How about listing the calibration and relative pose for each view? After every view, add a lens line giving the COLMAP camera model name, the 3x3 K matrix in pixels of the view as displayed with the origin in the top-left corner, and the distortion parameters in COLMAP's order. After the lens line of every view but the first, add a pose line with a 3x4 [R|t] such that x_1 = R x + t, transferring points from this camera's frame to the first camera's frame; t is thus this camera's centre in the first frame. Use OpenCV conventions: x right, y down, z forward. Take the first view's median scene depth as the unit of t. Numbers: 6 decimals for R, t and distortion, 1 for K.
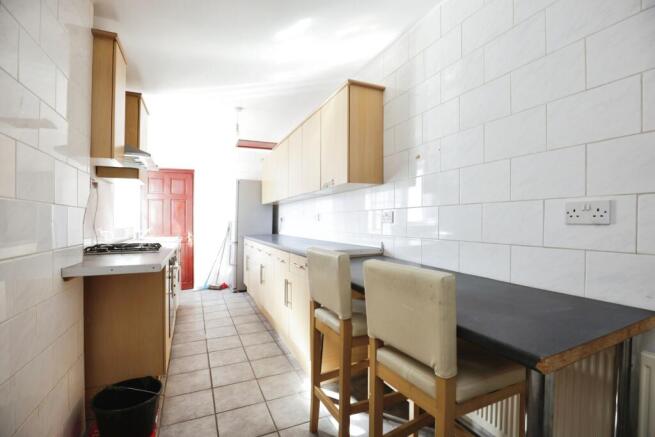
lens RADIAL K [[303.6, 0, 327.5], [0, 303.6, 218.5], [0, 0, 1]] dist [-0.000177, -0.000033]
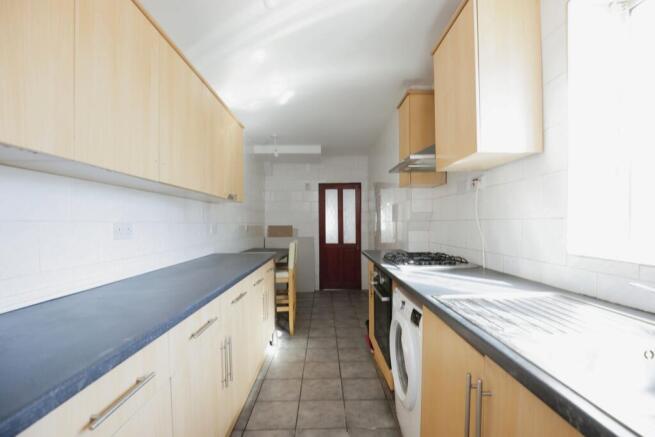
lens RADIAL K [[303.6, 0, 327.5], [0, 303.6, 218.5], [0, 0, 1]] dist [-0.000177, -0.000033]
pose [[-0.916794, 0.009485, 0.399248, -0.672842], [0.008677, 0.999955, -0.003831, -0.021147], [-0.399267, -0.000048, -0.916835, 1.733918]]
